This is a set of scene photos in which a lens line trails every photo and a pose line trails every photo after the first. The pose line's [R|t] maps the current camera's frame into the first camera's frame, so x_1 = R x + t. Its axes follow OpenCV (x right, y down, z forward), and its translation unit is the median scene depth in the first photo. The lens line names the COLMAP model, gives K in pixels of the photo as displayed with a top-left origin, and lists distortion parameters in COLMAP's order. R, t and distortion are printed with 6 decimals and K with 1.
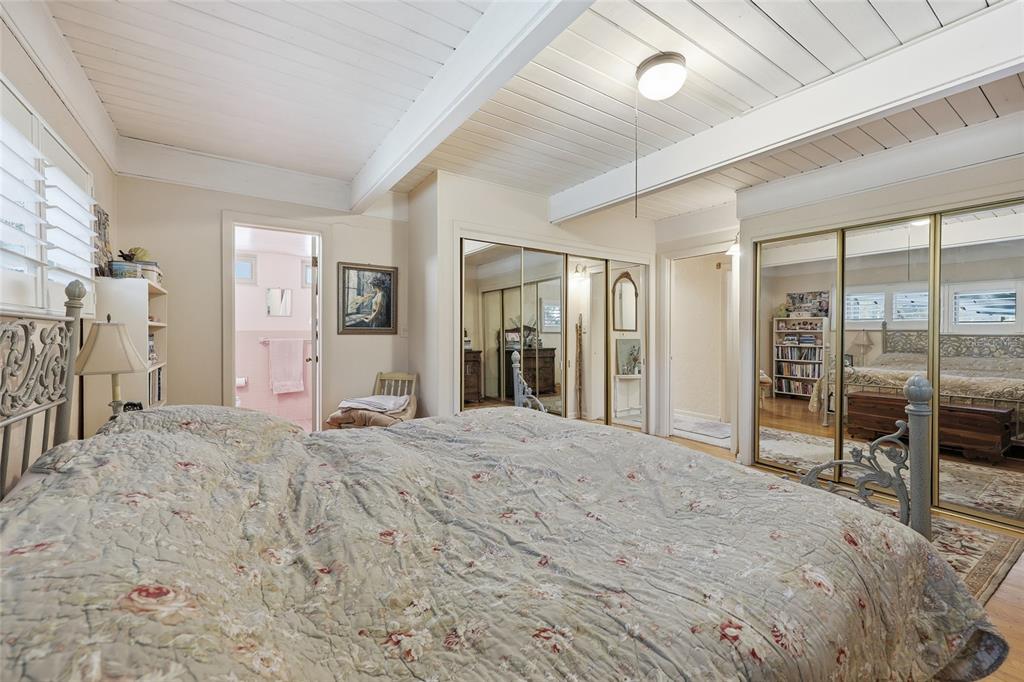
lens RADIAL K [[423.1, 0, 509.9], [0, 423.1, 339.9], [0, 0, 1]] dist [-0.000281, -0.000012]
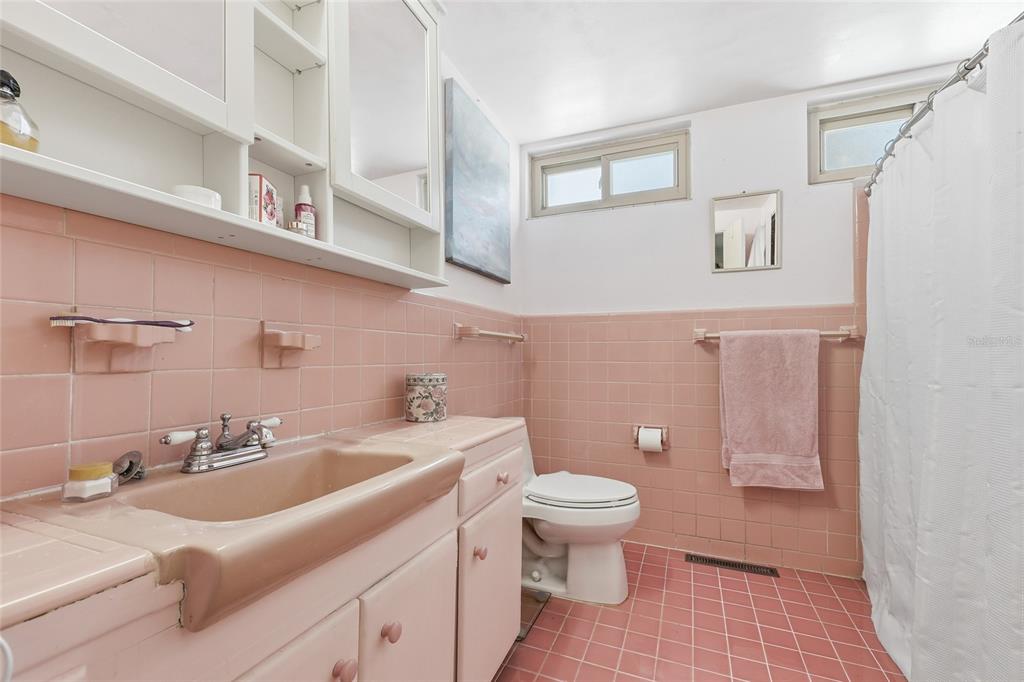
lens RADIAL K [[423.1, 0, 509.8], [0, 423.1, 348.8], [0, 0, 1]] dist [-0.000281, -0.000012]
pose [[0.553221, -0.007958, -0.832996, -0.358696], [0.000272, 0.999956, -0.009372, 0.014467], [0.833034, 0.004958, 0.553199, 0.635810]]
